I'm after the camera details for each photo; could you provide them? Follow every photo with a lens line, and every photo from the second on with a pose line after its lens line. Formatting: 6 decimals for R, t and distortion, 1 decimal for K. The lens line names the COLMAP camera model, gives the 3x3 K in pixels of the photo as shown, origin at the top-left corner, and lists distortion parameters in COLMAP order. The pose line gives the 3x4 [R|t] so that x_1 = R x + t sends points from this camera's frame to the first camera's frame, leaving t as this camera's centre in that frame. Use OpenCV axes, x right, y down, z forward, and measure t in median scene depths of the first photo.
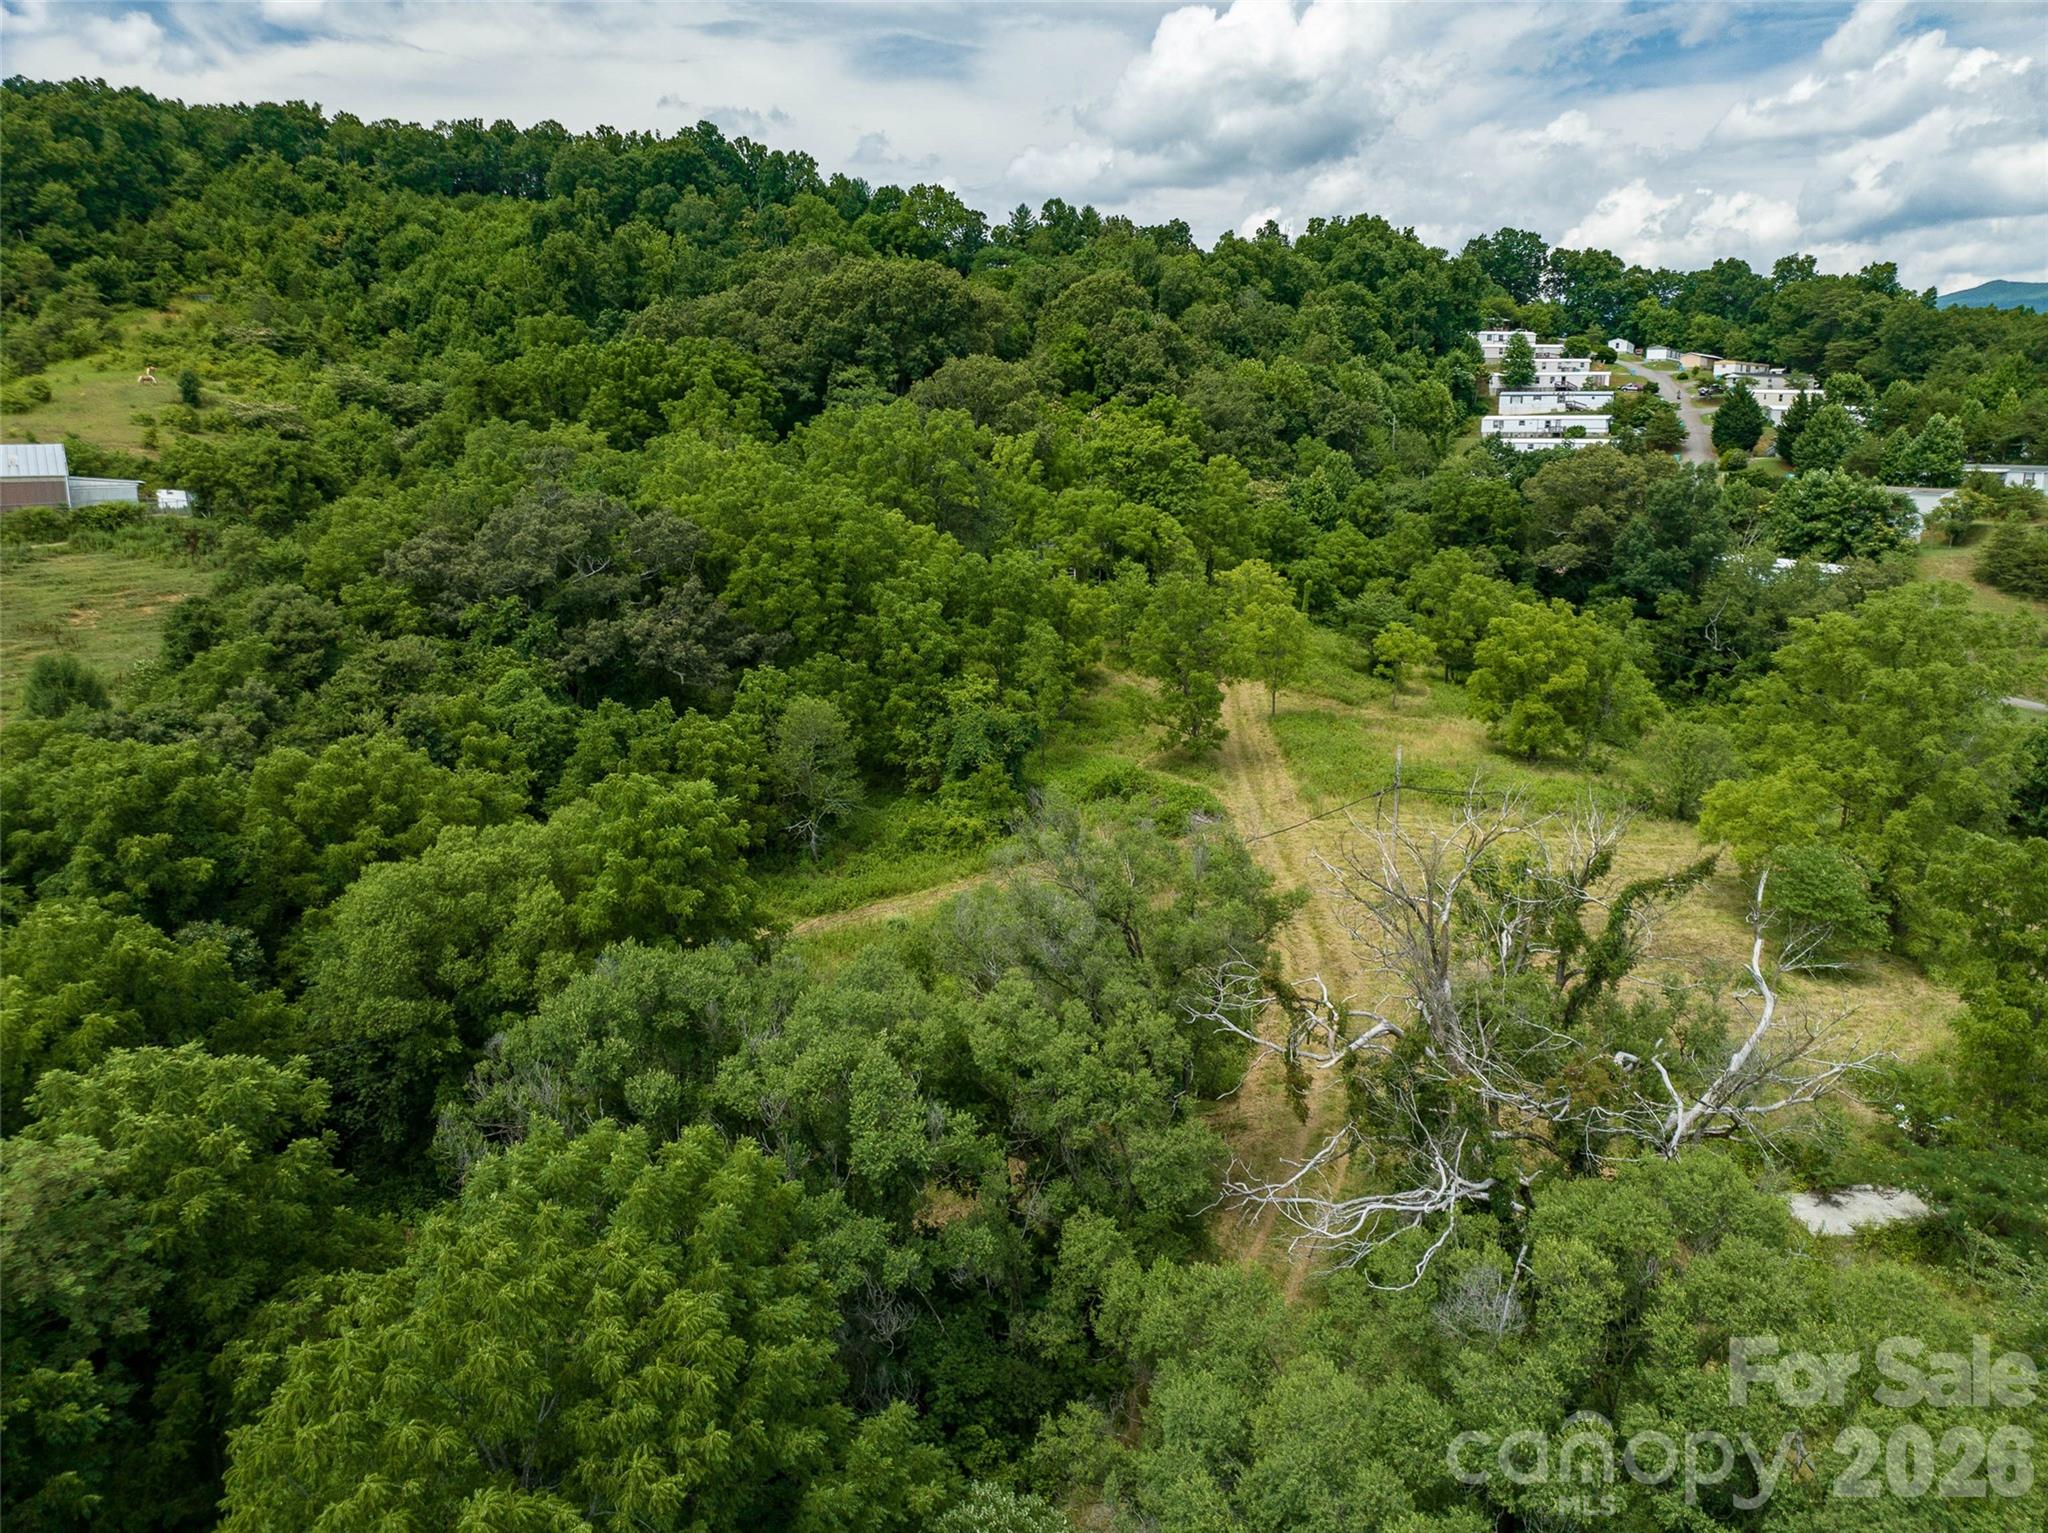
lens RADIAL K [[1448.4, 0, 1025.4], [0, 1448.4, 768.3], [0, 0, 1]] dist [-0.053367, 0.026277]
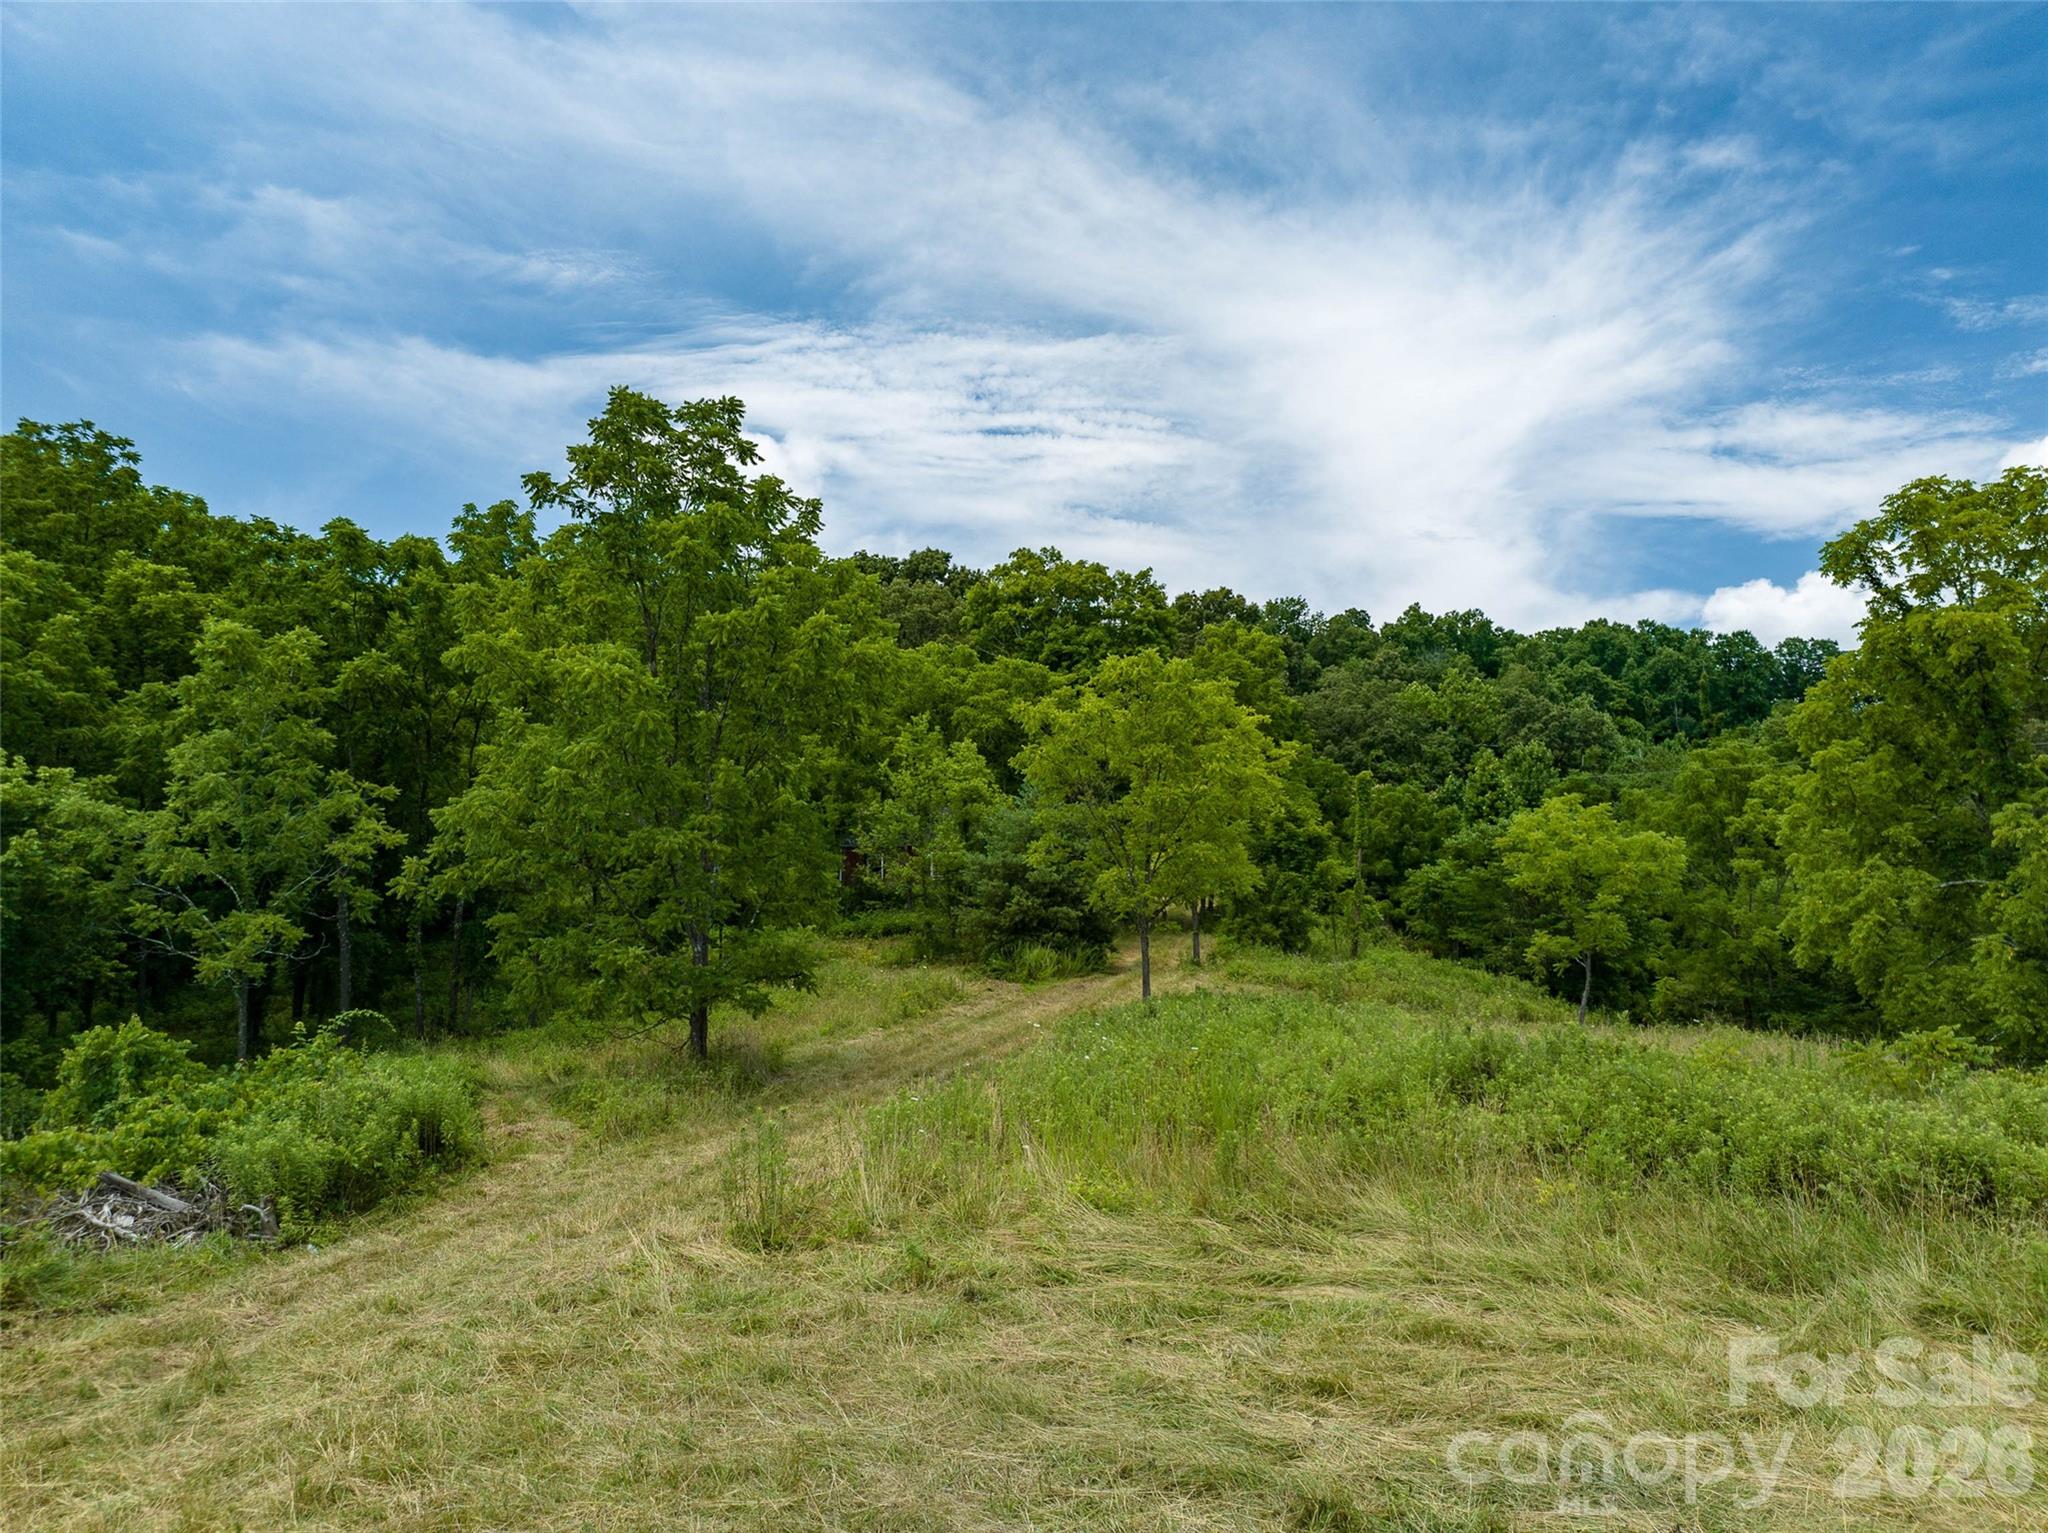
lens RADIAL K [[1448.4, 0, 1030.0], [0, 1448.4, 768.9], [0, 0, 1]] dist [-0.053367, 0.026277]
pose [[0.981688, -0.027633, -0.188479, 0.100411], [-0.044409, 0.928962, -0.367502, 0.016324], [0.185246, 0.369143, 0.910724, 0.333489]]
